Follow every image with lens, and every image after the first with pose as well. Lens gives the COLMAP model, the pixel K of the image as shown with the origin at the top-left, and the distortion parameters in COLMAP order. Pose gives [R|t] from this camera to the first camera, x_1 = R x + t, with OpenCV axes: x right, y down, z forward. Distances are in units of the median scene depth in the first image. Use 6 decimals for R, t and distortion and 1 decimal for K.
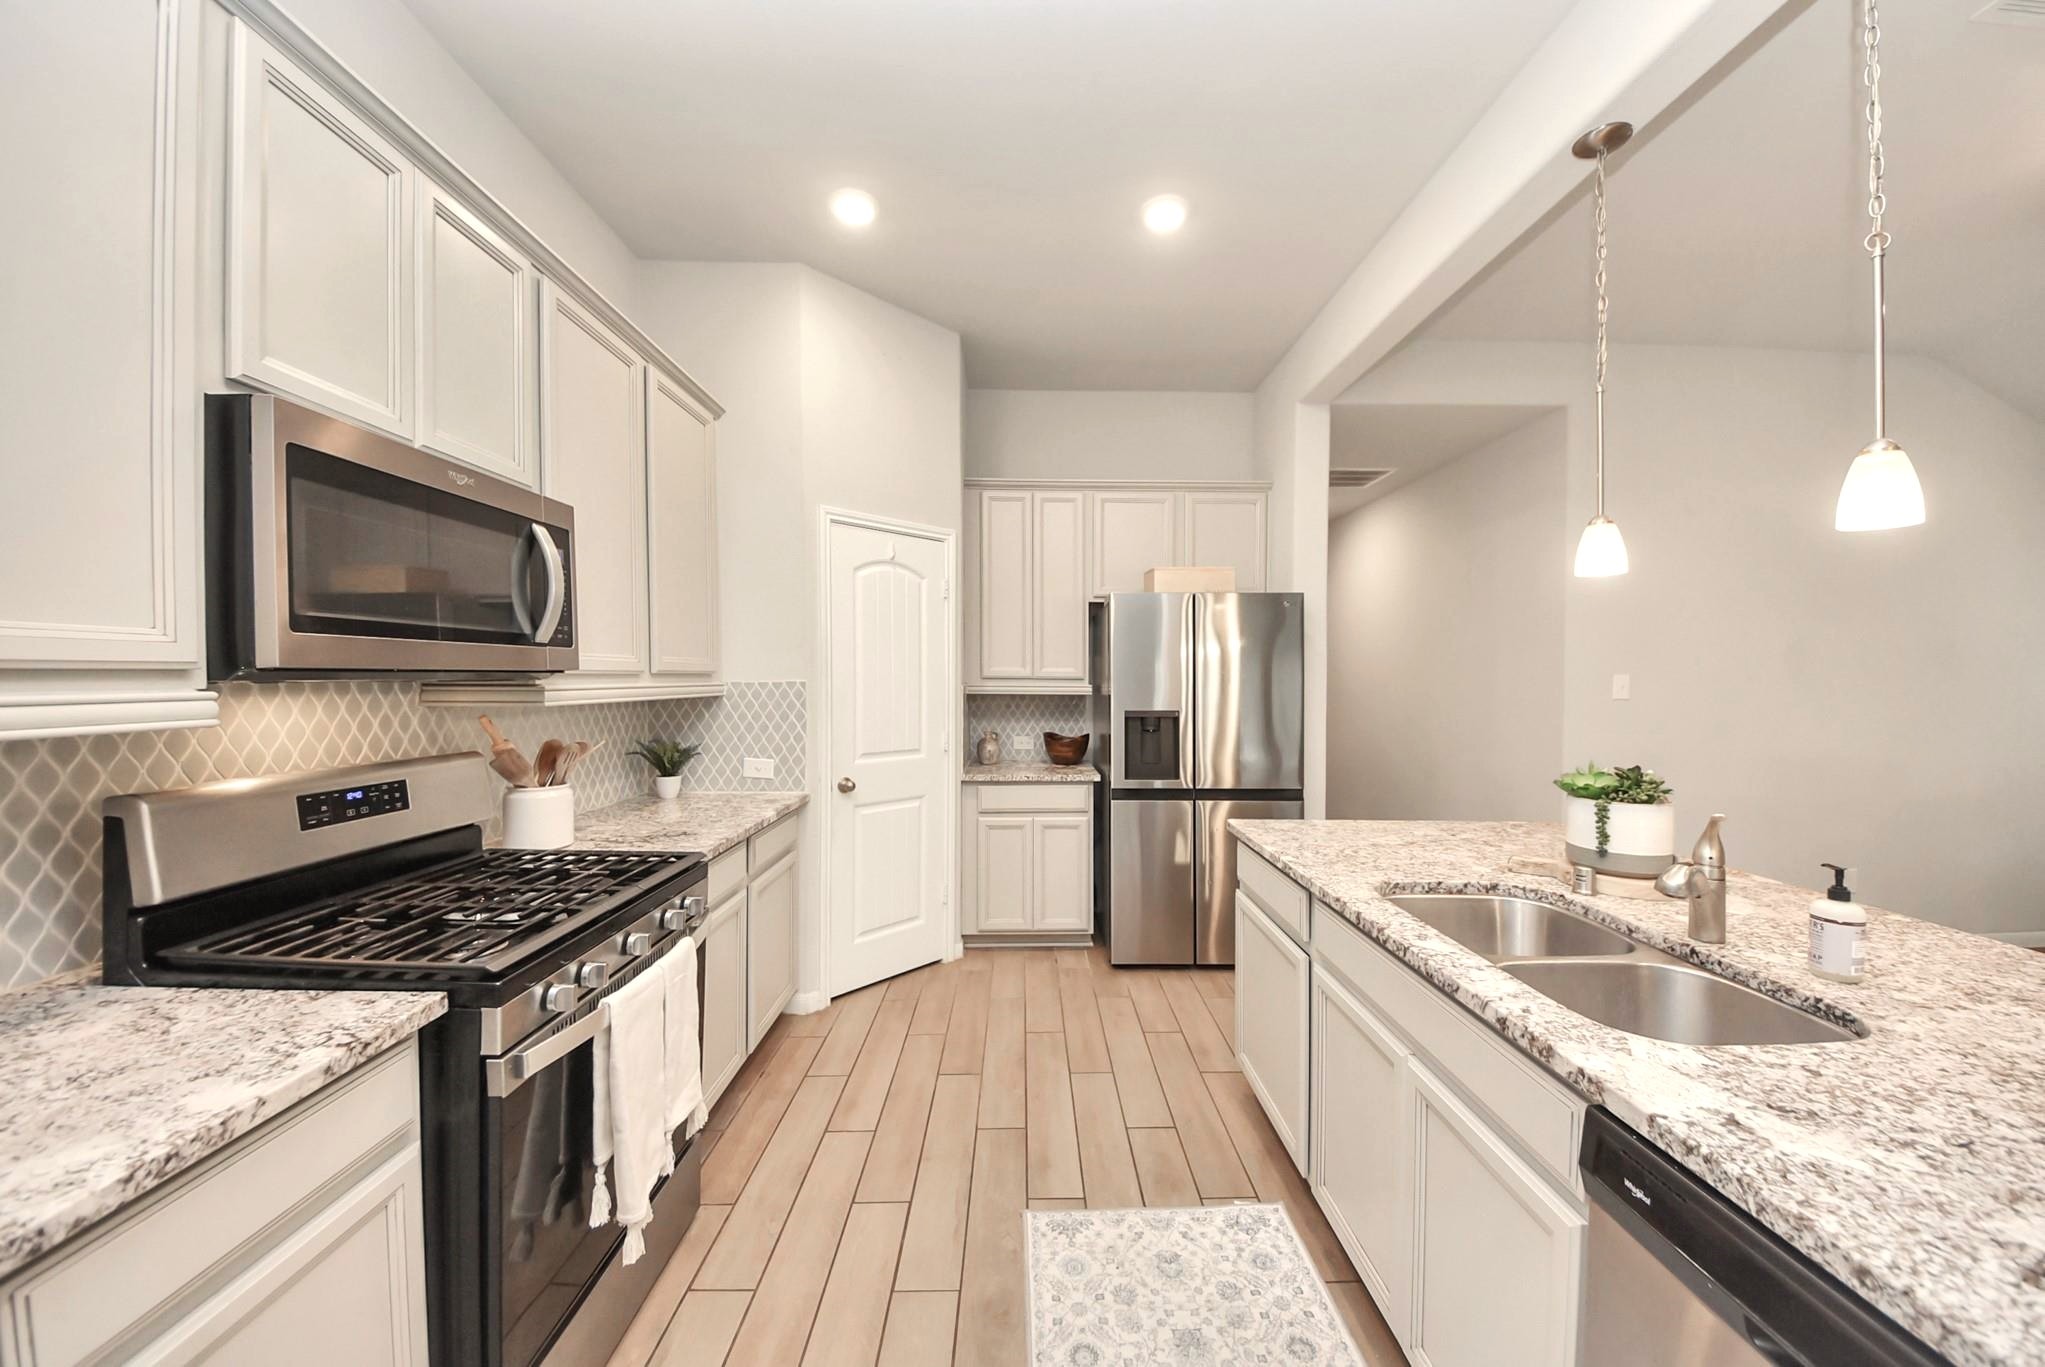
lens RADIAL K [[720.9, 0, 1032.9], [0, 720.9, 680.8], [0, 0, 1]] dist [0.030867, -0.021394]
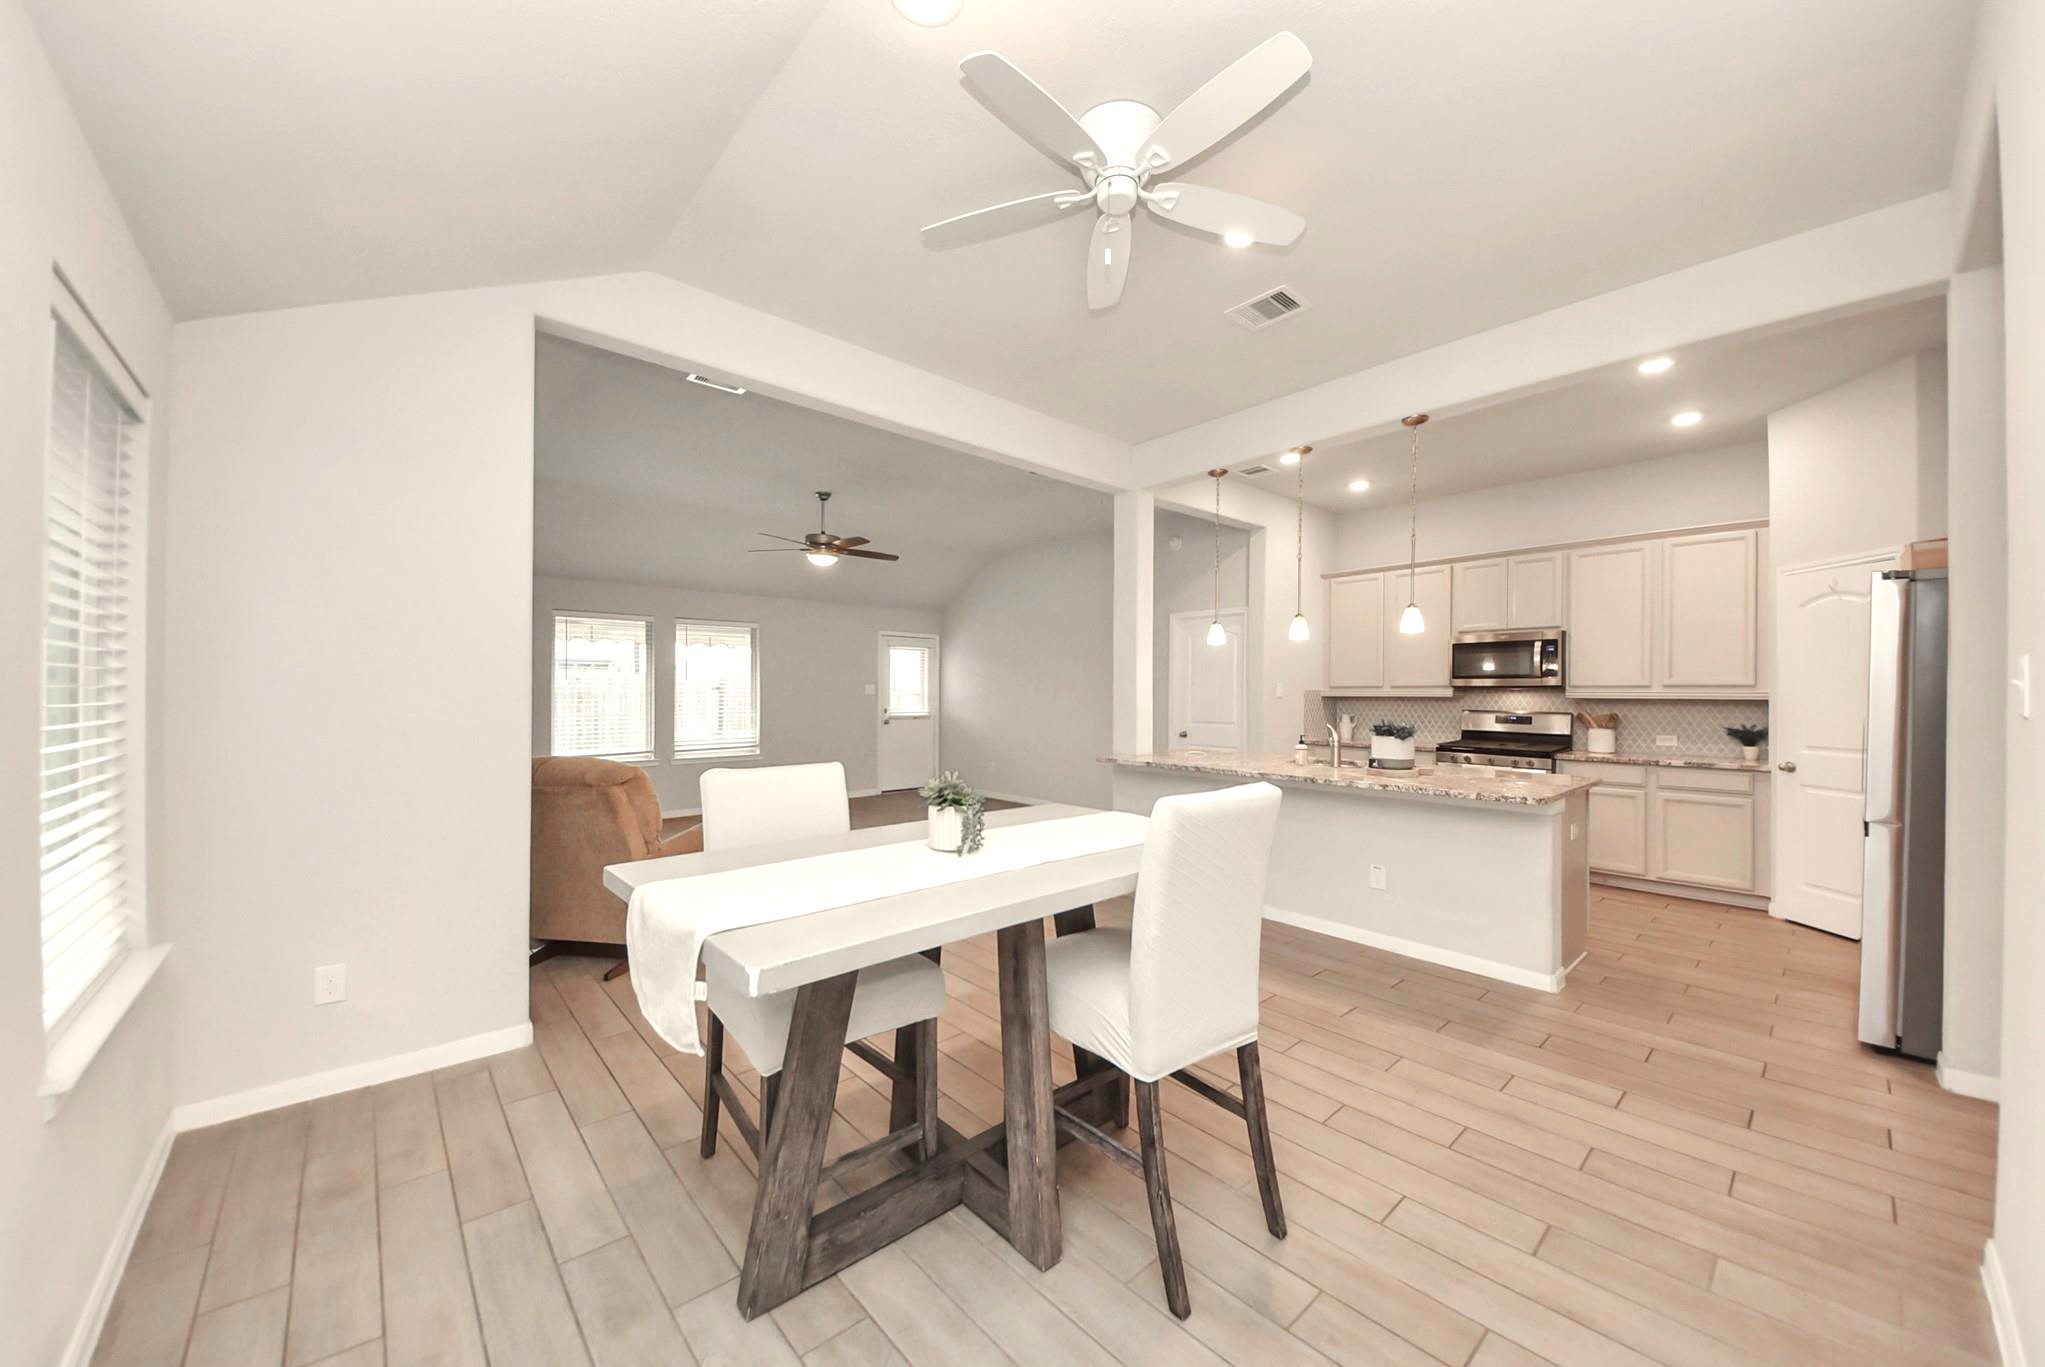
lens RADIAL K [[704.8, 0, 1022.5], [0, 704.8, 692.6], [0, 0, 1]] dist [0.000193, -0.007229]
pose [[-0.761479, -0.001511, -0.648188, 1.541969], [-0.006694, 0.999962, 0.005533, 0.007601], [0.648156, 0.008552, -0.761460, 0.954301]]
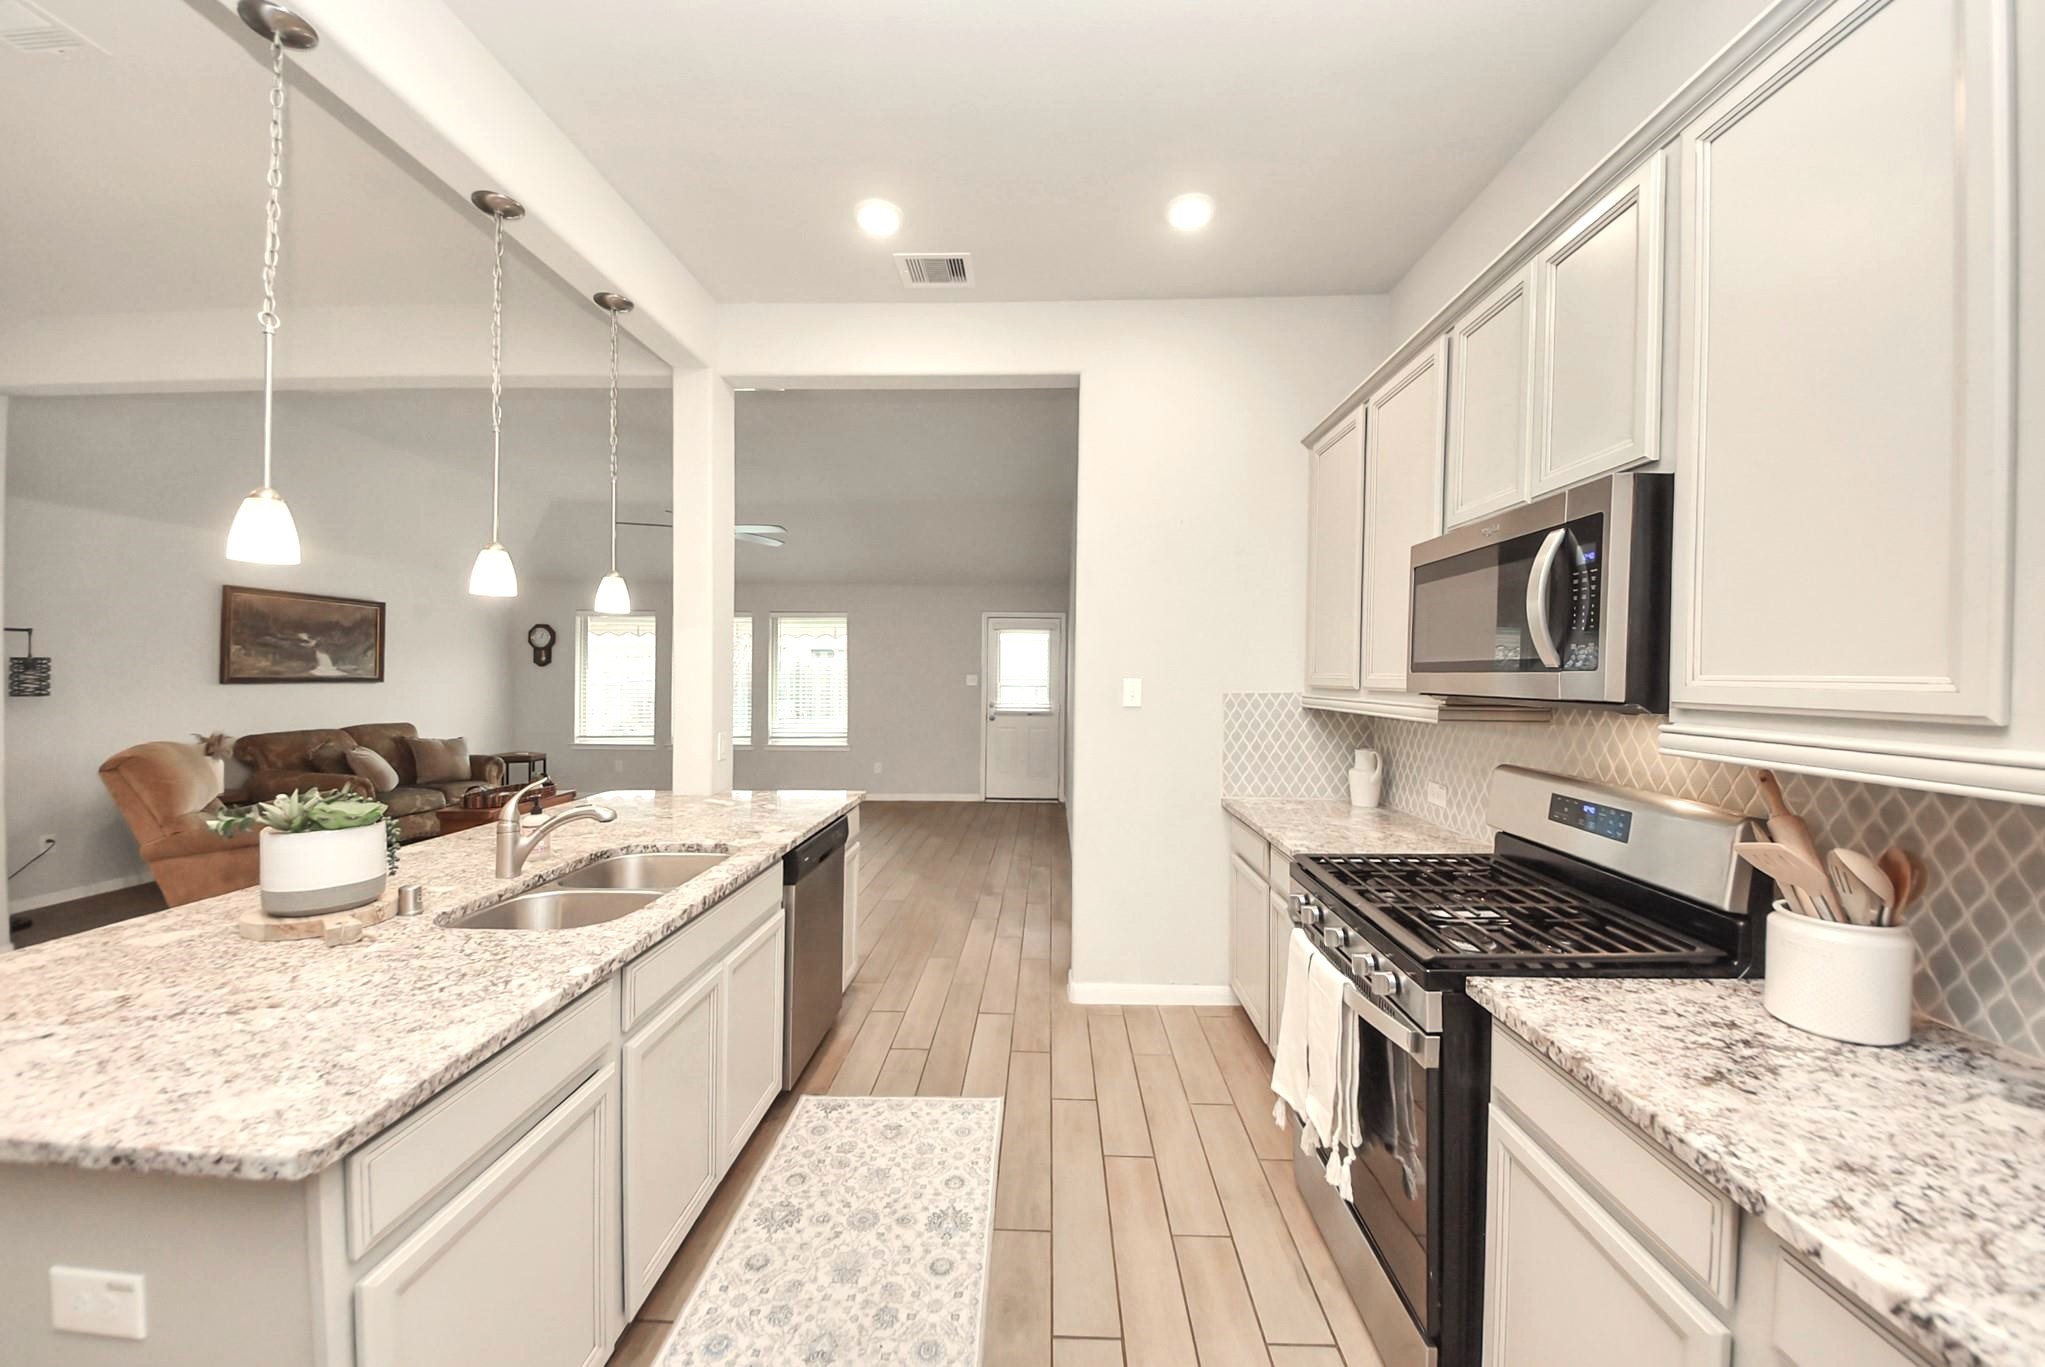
lens RADIAL K [[720.9, 0, 1032.9], [0, 720.9, 680.8], [0, 0, 1]] dist [0.030867, -0.021394]
pose [[-0.999257, -0.012643, 0.036413, -0.047596], [-0.012141, 0.999828, 0.013988, -0.020535], [-0.036584, 0.013535, -0.999239, 0.942446]]
